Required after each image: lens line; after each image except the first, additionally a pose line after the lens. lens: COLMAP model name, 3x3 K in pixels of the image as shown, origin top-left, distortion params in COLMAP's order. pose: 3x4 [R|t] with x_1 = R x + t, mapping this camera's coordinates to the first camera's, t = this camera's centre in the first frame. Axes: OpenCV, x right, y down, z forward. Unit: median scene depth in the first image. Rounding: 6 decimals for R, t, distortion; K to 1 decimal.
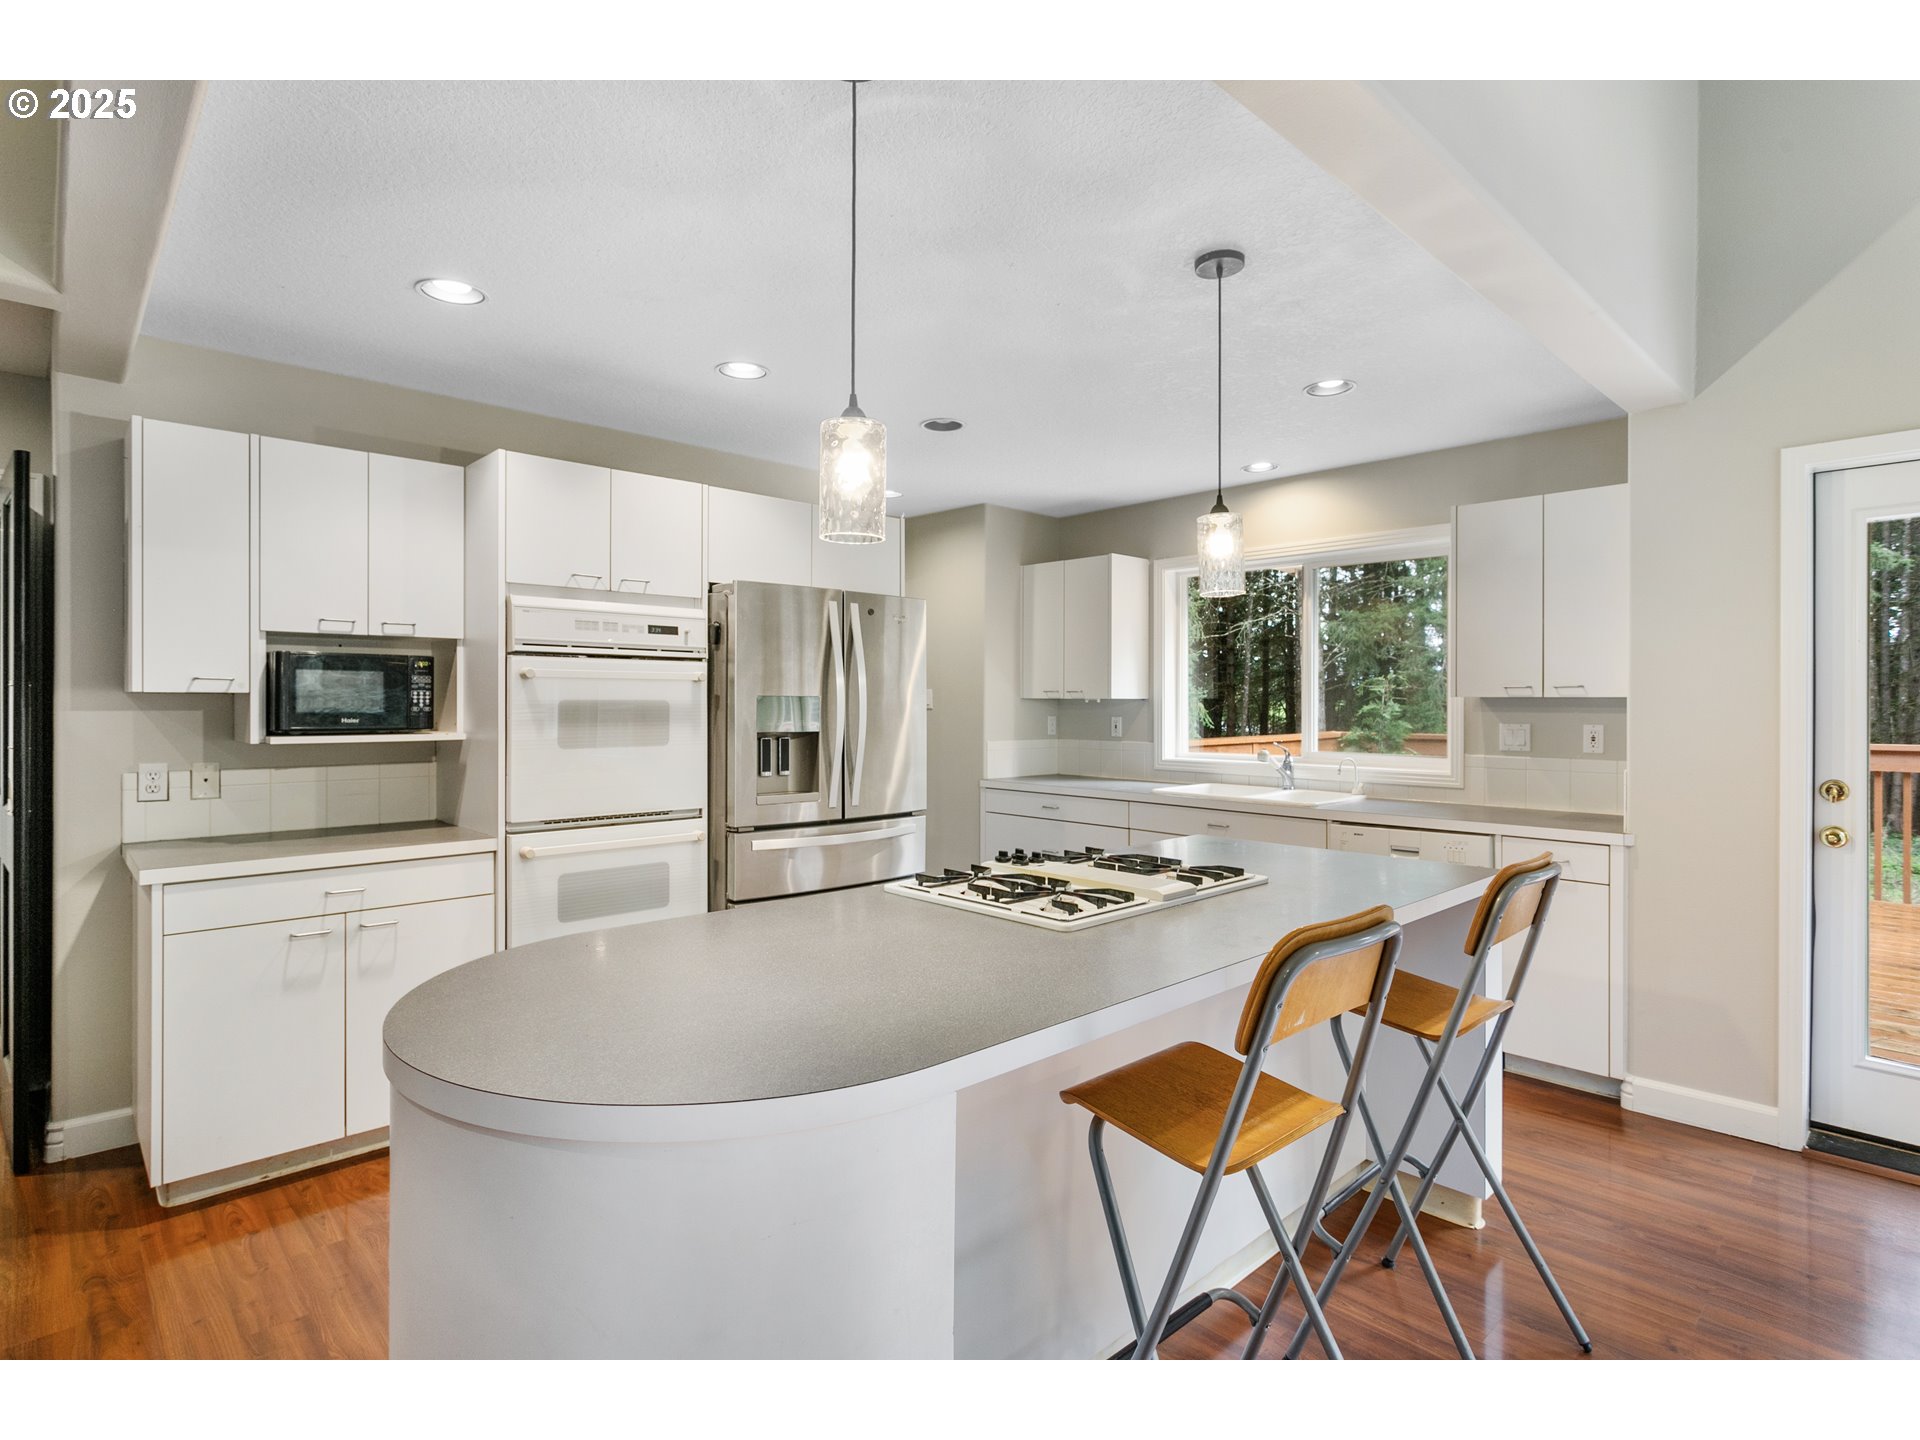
lens RADIAL K [[935.6, 0, 955.2], [0, 935.6, 707.3], [0, 0, 1]] dist [-0.002809, 0.000327]
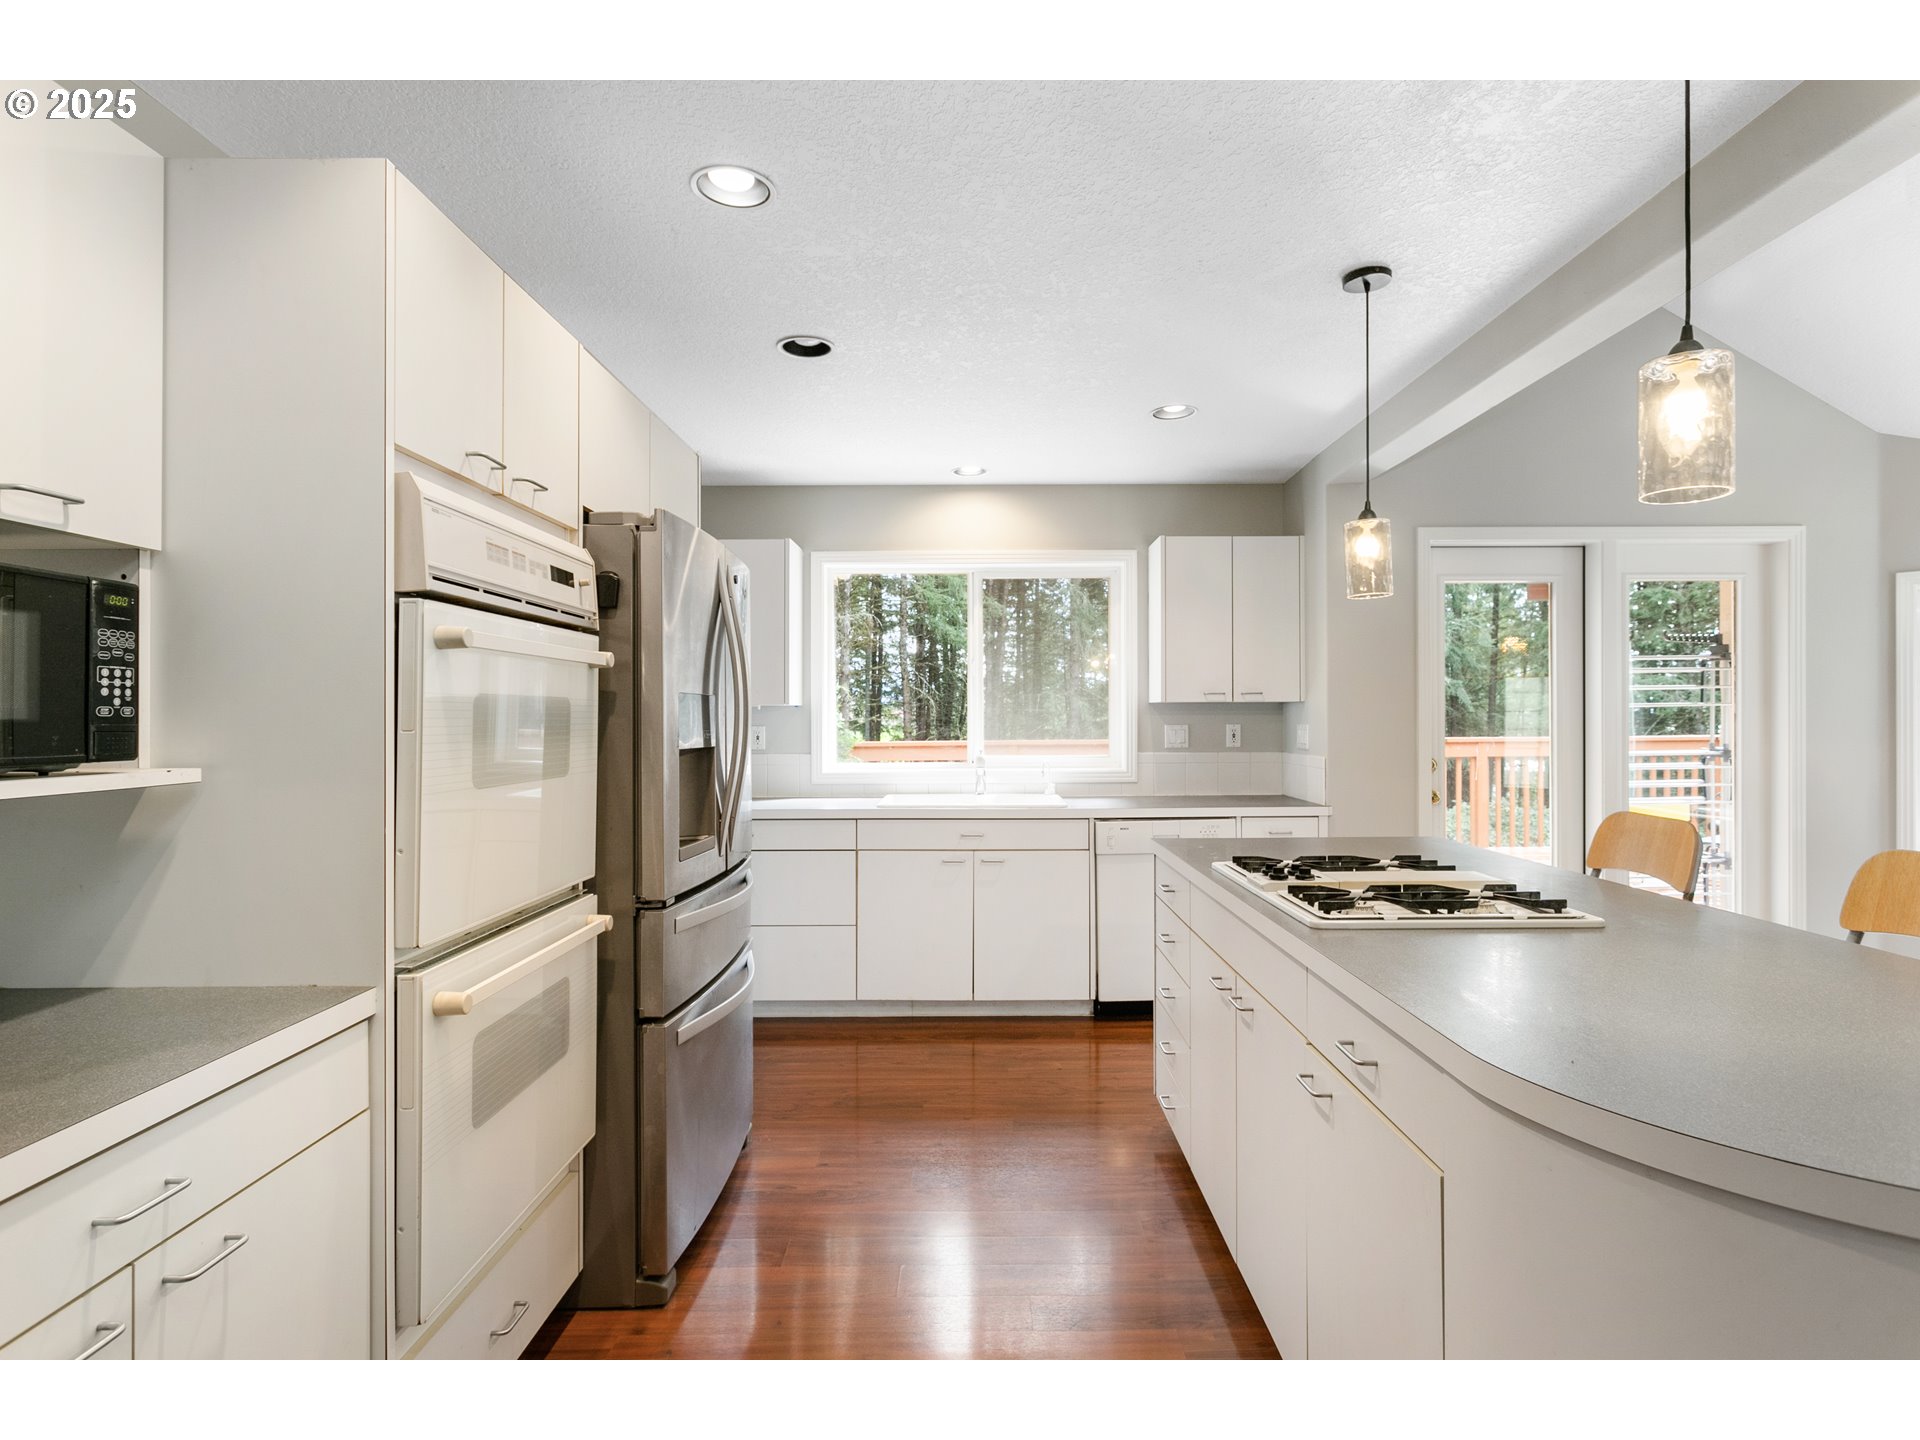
lens RADIAL K [[968.7, 0, 960.0], [0, 968.7, 720.0], [0, 0, 1]] dist [0.013242, 0.000127]
pose [[0.691905, -0.007836, 0.721946, -0.590938], [0.009498, 0.999953, 0.001751, 0.007711], [-0.721926, 0.005645, 0.691948, 0.416935]]
